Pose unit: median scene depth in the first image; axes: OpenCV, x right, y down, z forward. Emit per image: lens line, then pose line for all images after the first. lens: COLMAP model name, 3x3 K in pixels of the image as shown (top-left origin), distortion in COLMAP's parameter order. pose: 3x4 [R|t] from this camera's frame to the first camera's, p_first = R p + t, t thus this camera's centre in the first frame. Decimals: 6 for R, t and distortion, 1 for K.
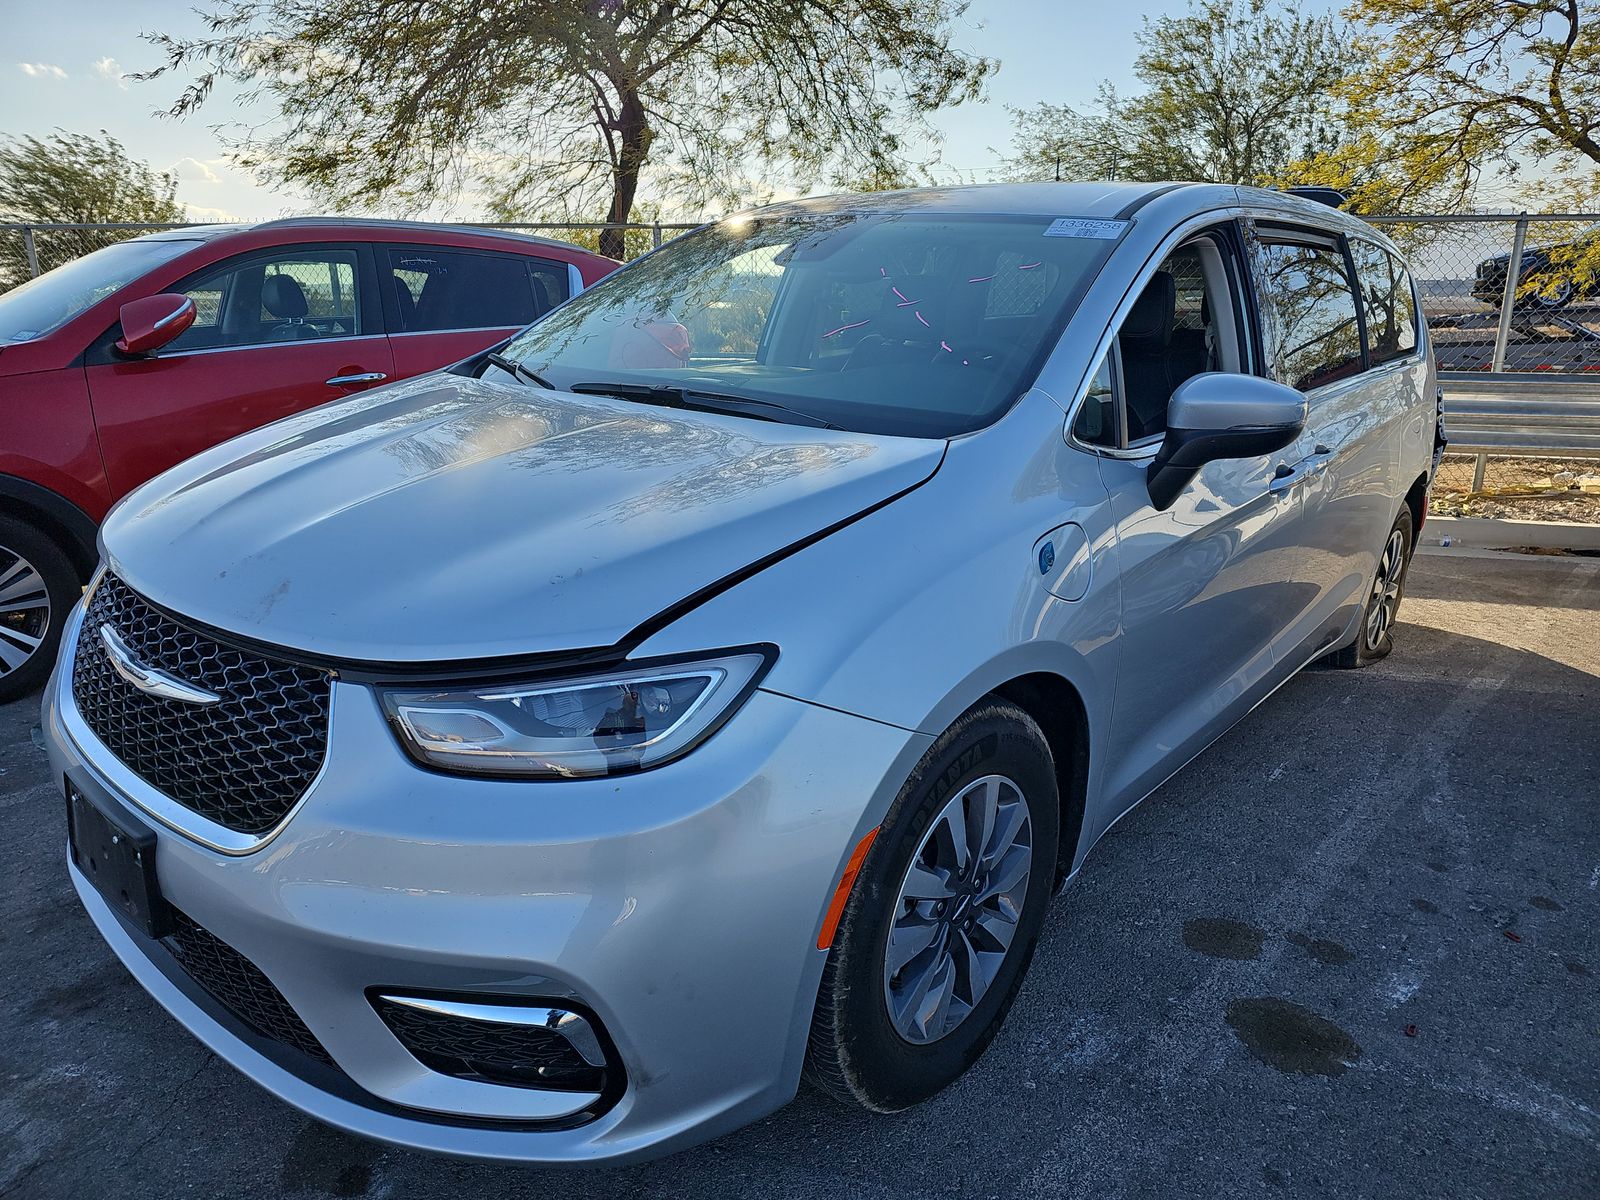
lens RADIAL K [[1078.5, 0, 808.1], [0, 1078.5, 591.4], [0, 0, 1]] dist [0.002319, -0.006241]
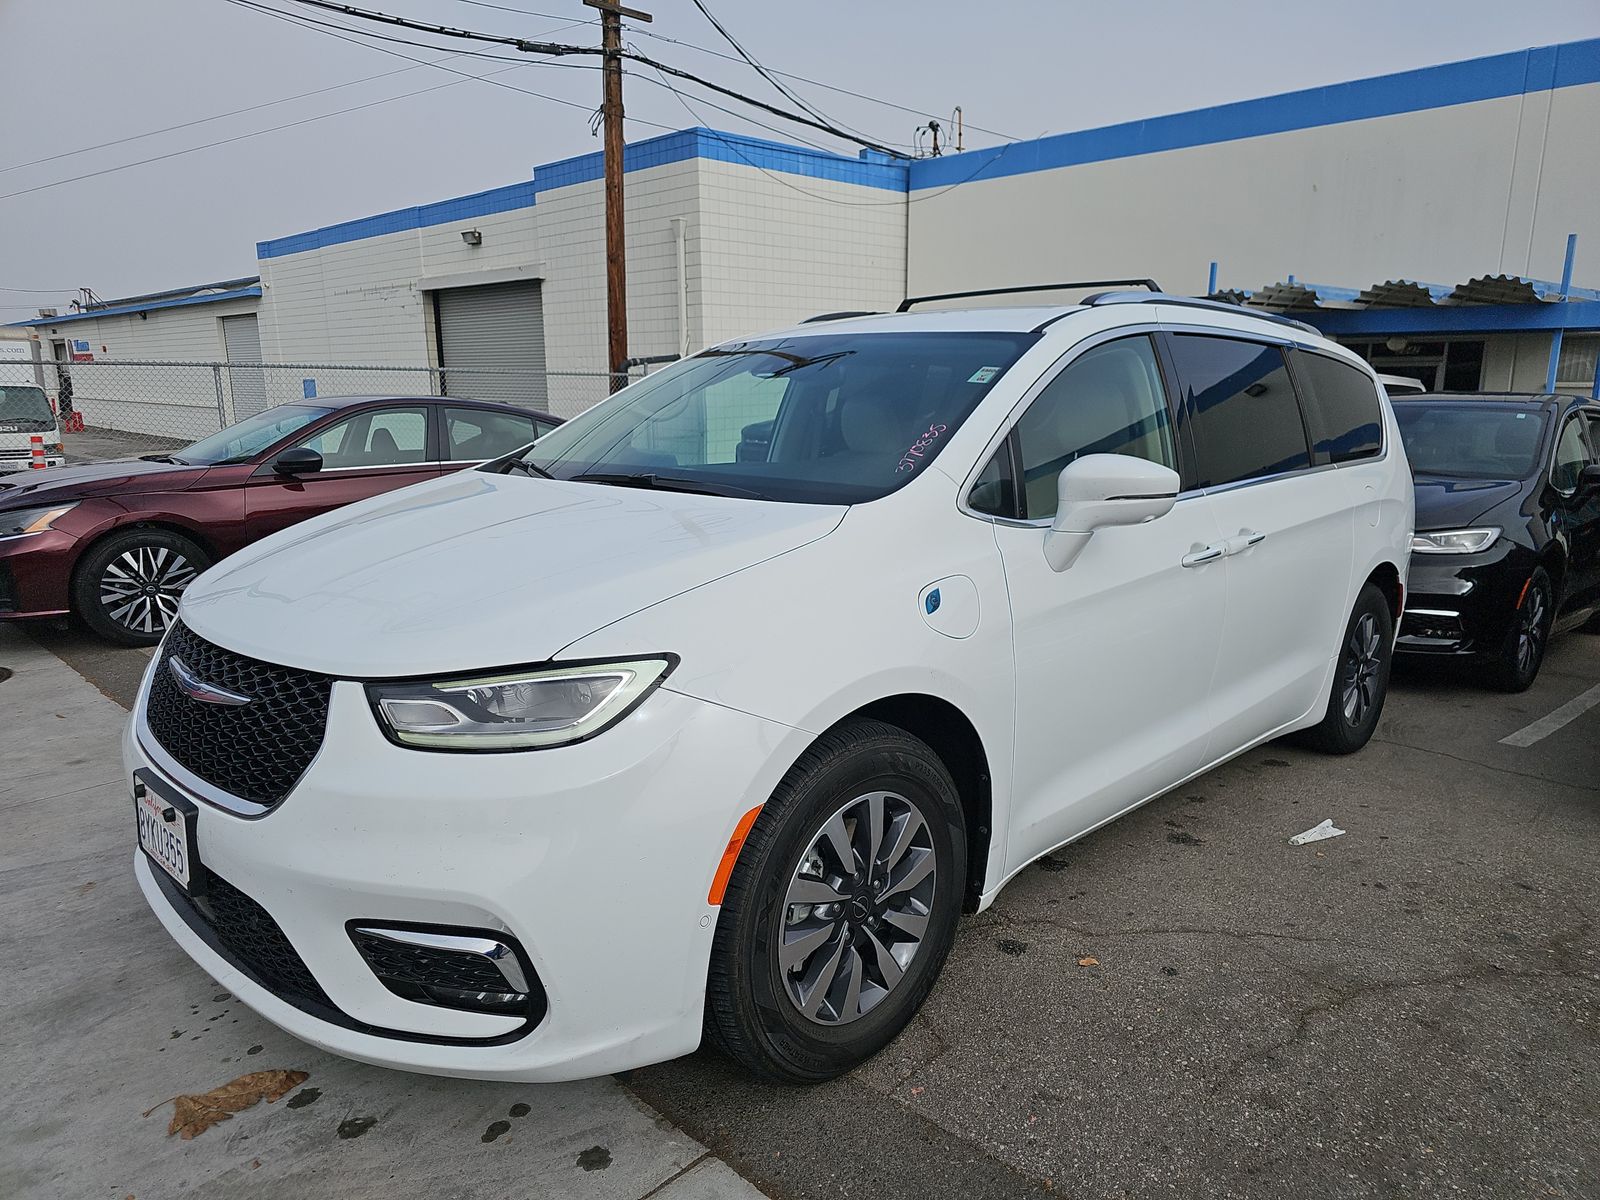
lens RADIAL K [[1078.5, 0, 805.4], [0, 1078.5, 603.8], [0, 0, 1]] dist [0.002319, -0.006241]
pose [[0.996779, -0.007322, -0.079862, 0.215065], [-0.001583, 0.993833, -0.110877, 0.128534], [0.080182, 0.110647, 0.990620, -0.229310]]
